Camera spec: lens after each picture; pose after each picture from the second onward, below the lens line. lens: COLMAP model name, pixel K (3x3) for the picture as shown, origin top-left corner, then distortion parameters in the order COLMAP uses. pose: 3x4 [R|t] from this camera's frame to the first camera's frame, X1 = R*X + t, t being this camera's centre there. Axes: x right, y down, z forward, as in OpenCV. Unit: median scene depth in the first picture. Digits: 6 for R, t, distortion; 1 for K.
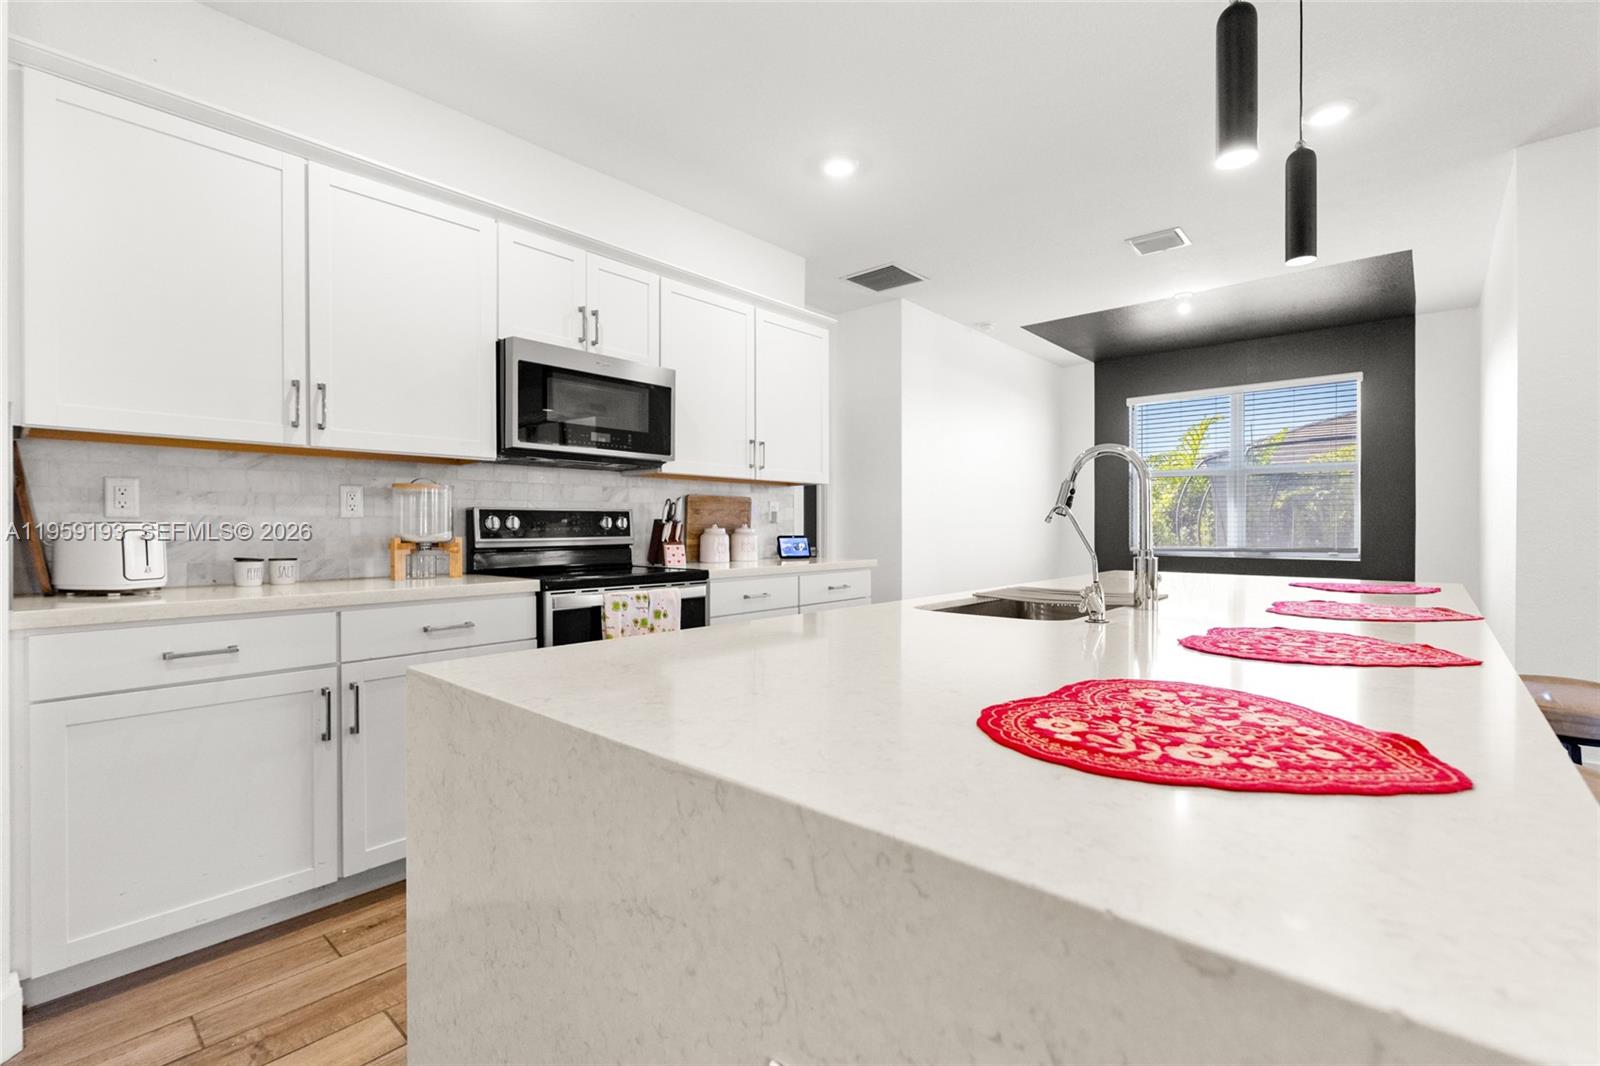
lens RADIAL K [[712.4, 0, 800.9], [0, 712.4, 527.6], [0, 0, 1]] dist [-0.000925, -0.000191]
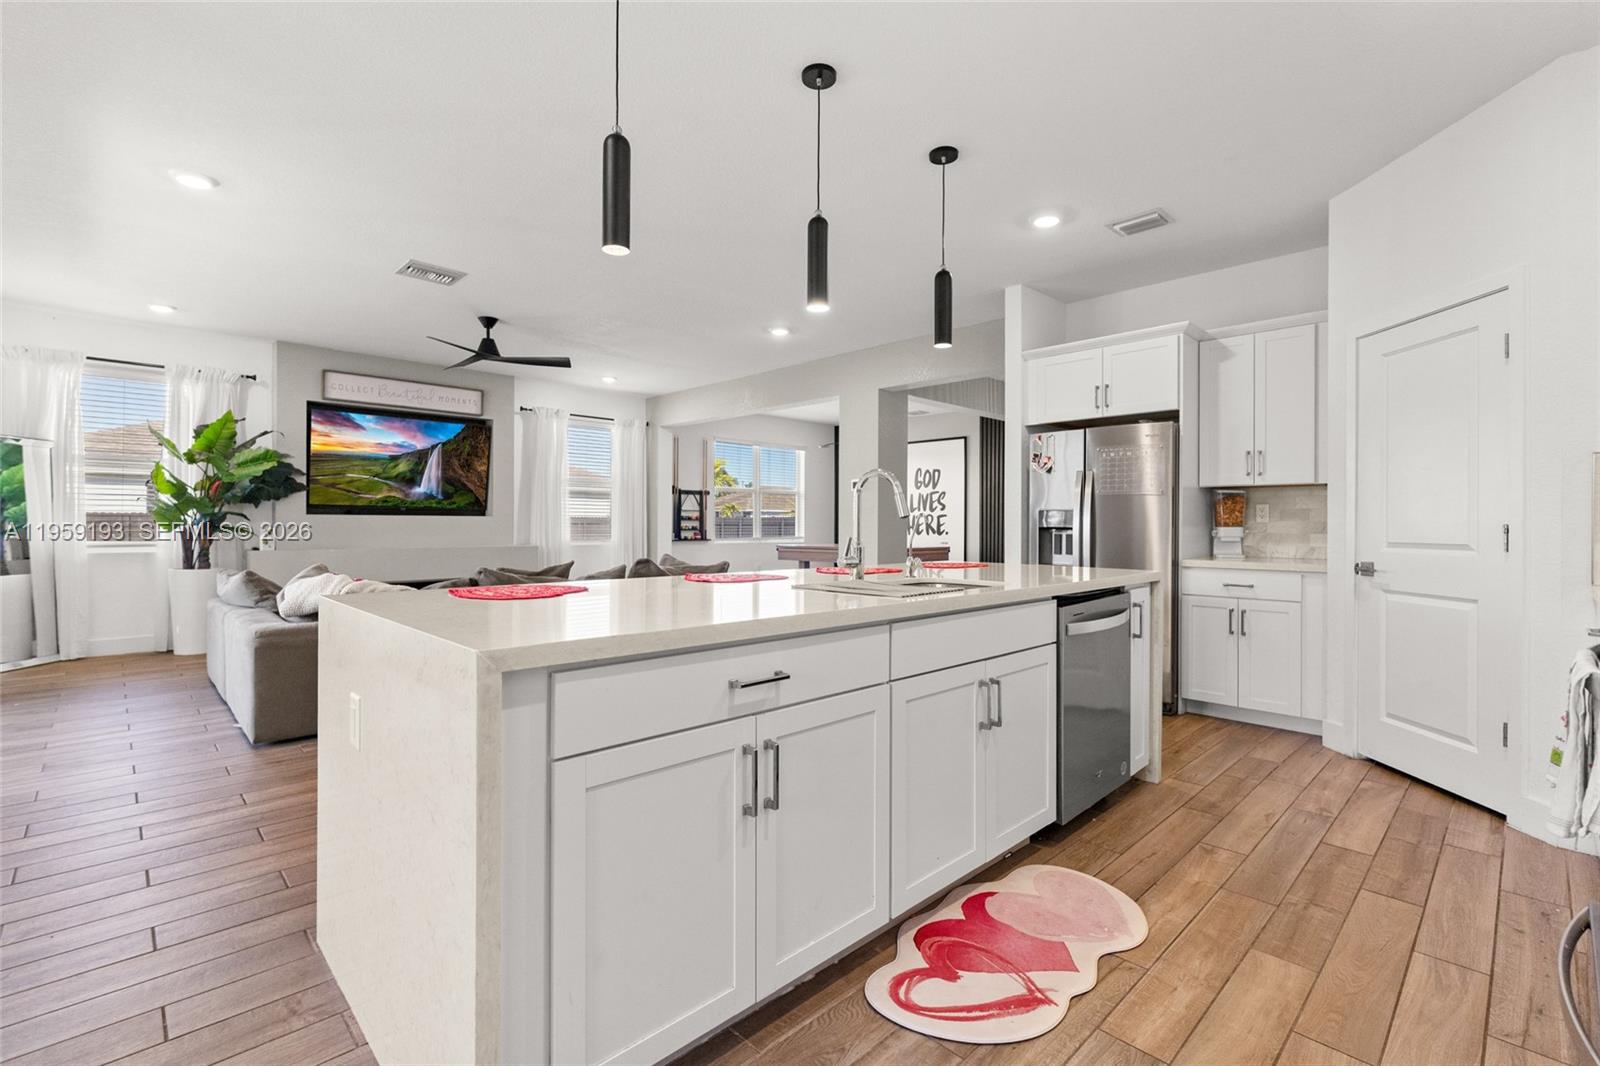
lens RADIAL K [[712.4, 0, 800.9], [0, 712.4, 527.6], [0, 0, 1]] dist [-0.000925, -0.000191]
pose [[-0.997247, -0.005133, 0.073969, 0.273484], [-0.004711, 0.999972, 0.005879, -0.005531], [-0.073997, 0.005515, -0.997243, 1.403891]]
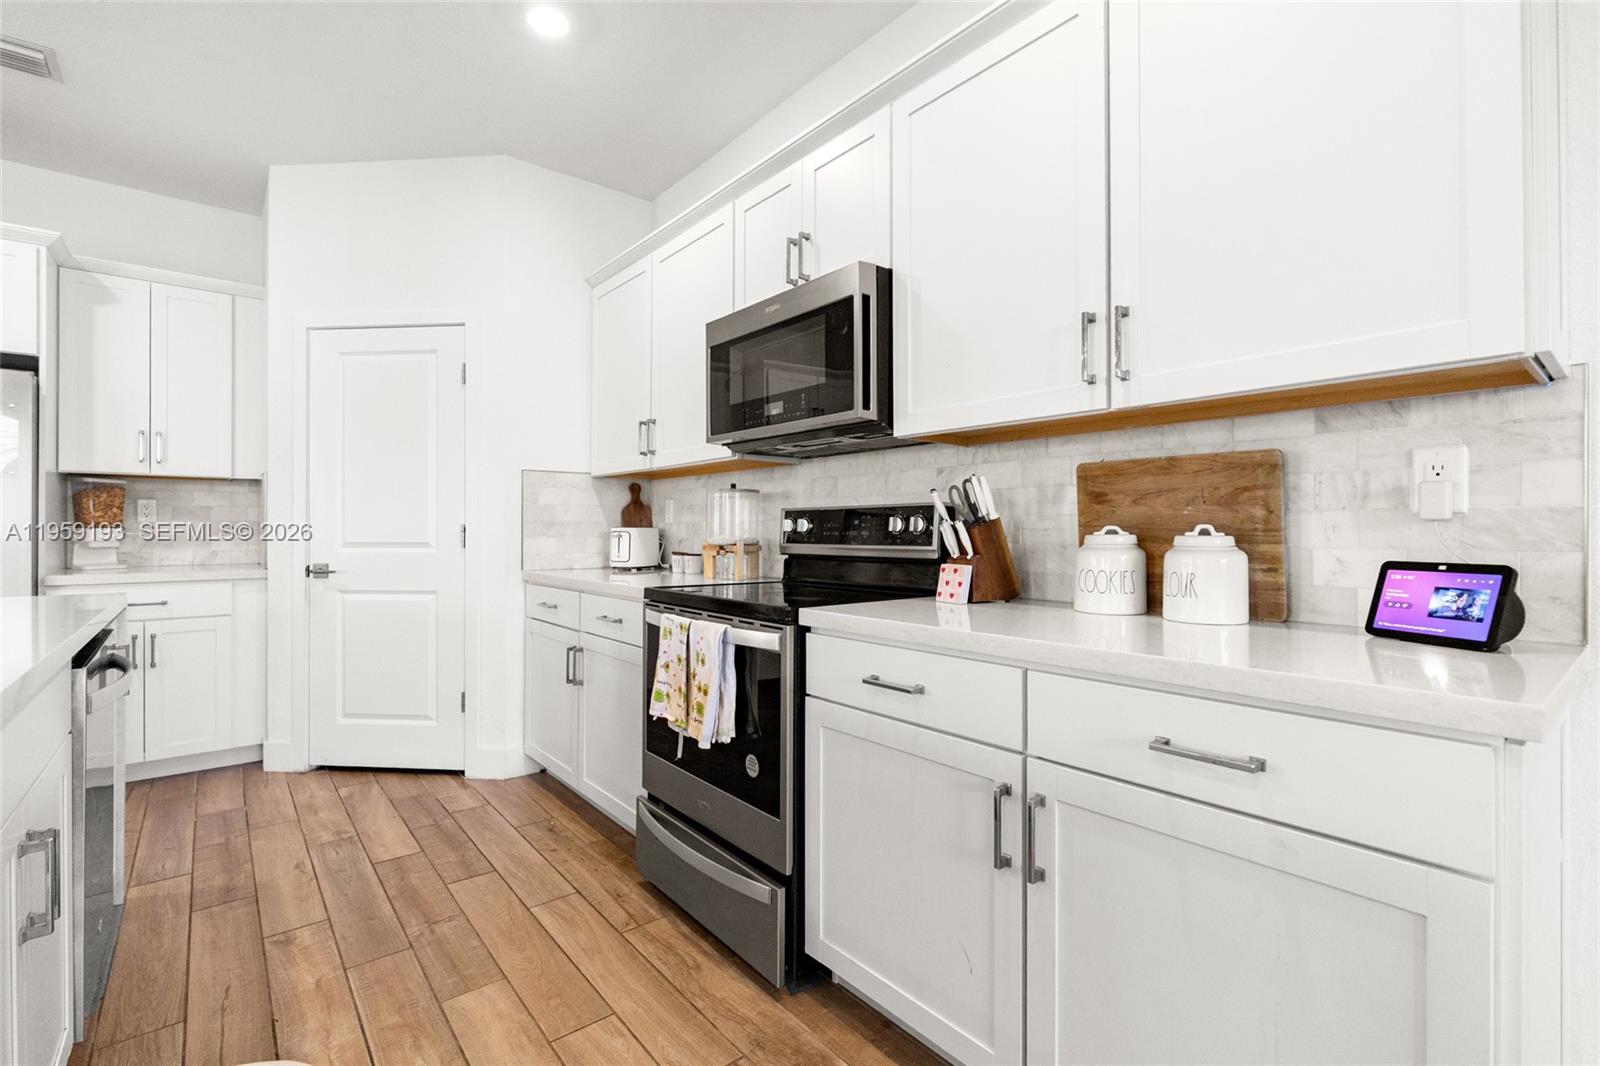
lens RADIAL K [[720.4, 0, 806.1], [0, 720.4, 524.3], [0, 0, 1]] dist [-0.002707, 0.000066]
pose [[-0.152510, -0.005422, -0.988287, 0.436706], [-0.001098, 0.999985, -0.005317, -0.003381], [0.988301, 0.000274, -0.152514, 1.112213]]
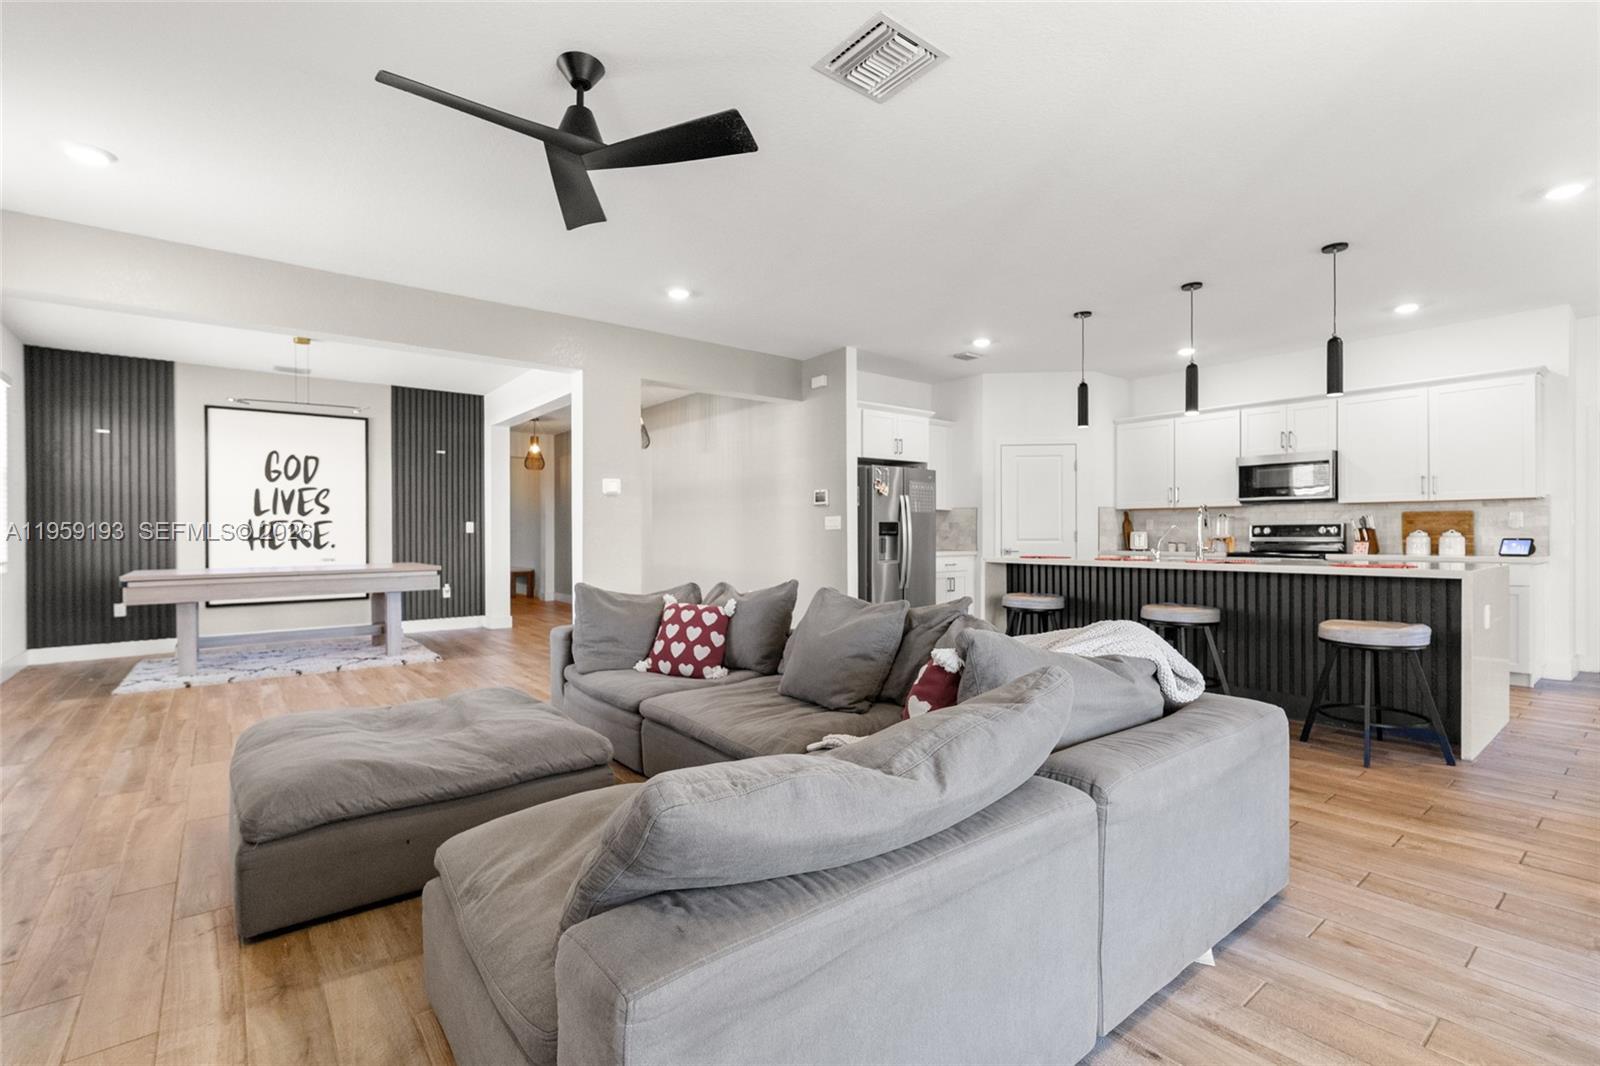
lens RADIAL K [[724.5, 0, 804.7], [0, 724.5, 537.1], [0, 0, 1]] dist [-0.002223, -0.000149]
pose [[-0.165385, 0.005877, -0.986212, 2.094007], [0.002771, 0.999981, 0.005494, -0.002541], [0.986225, -0.001824, -0.165398, -0.078498]]
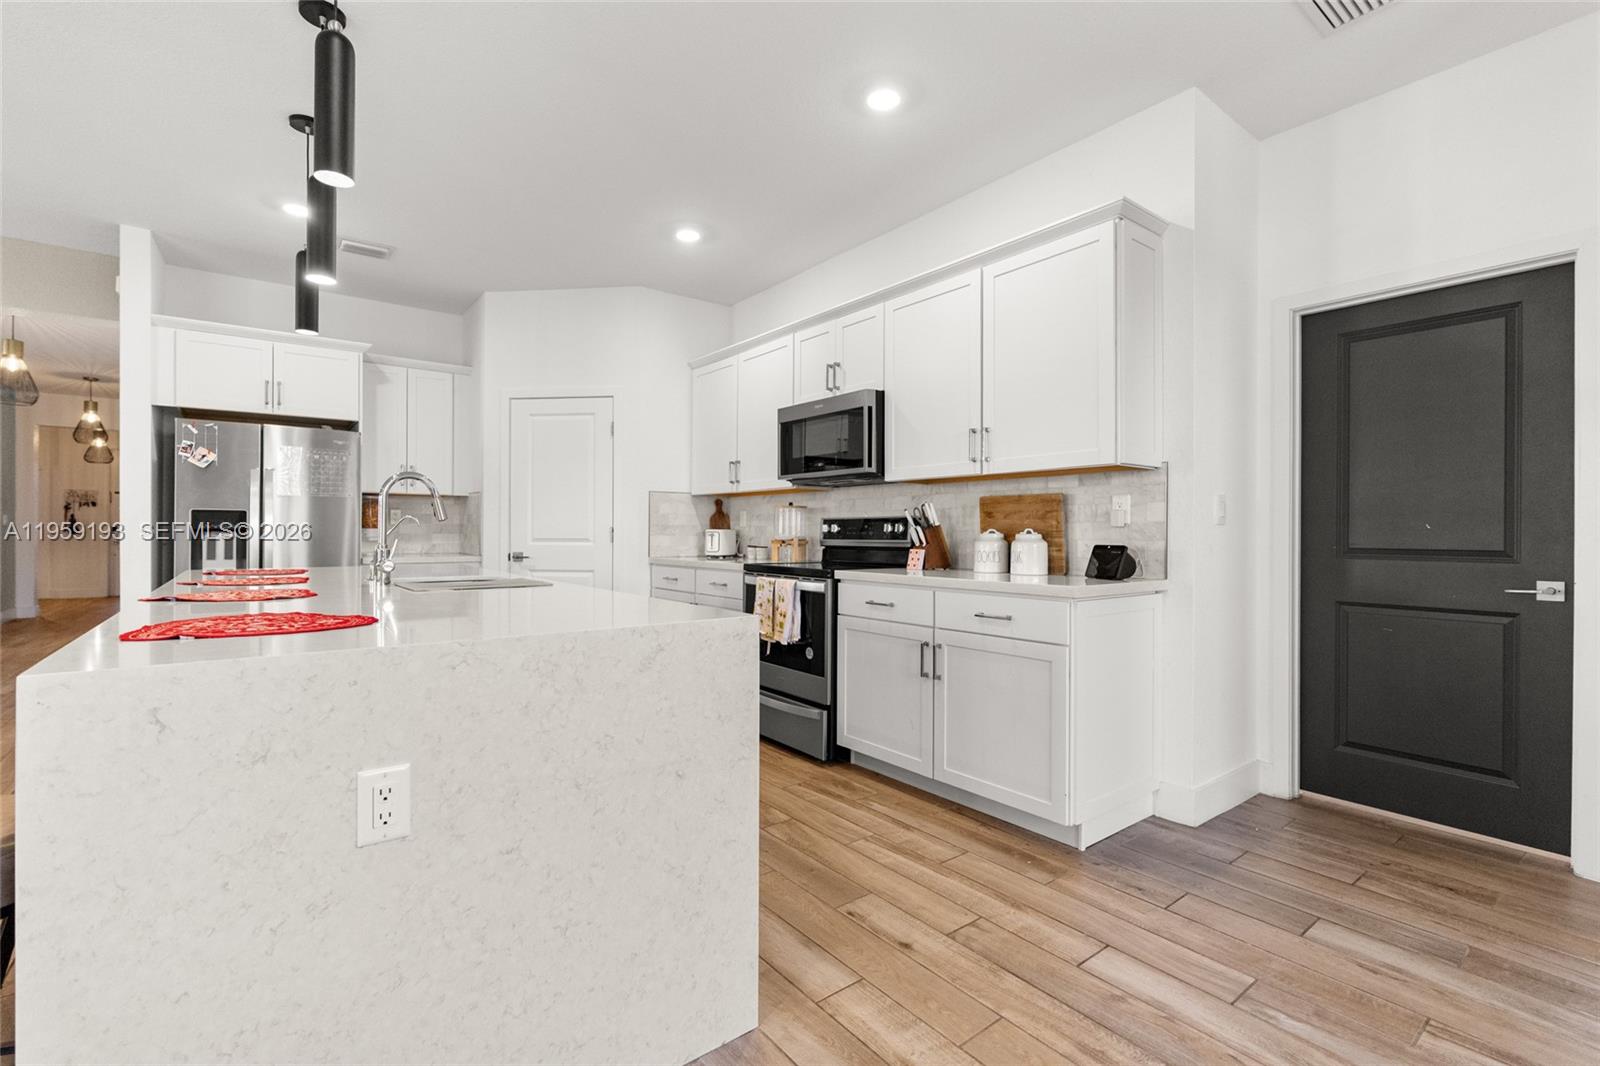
lens RADIAL K [[716.7, 0, 804.7], [0, 716.7, 531.1], [0, 0, 1]] dist [-0.001684, -0.000037]
pose [[-0.185194, -0.000974, -0.982701, 0.990393], [-0.005160, 0.999987, -0.000019, -0.000759], [0.982688, 0.005067, -0.185197, 1.181982]]
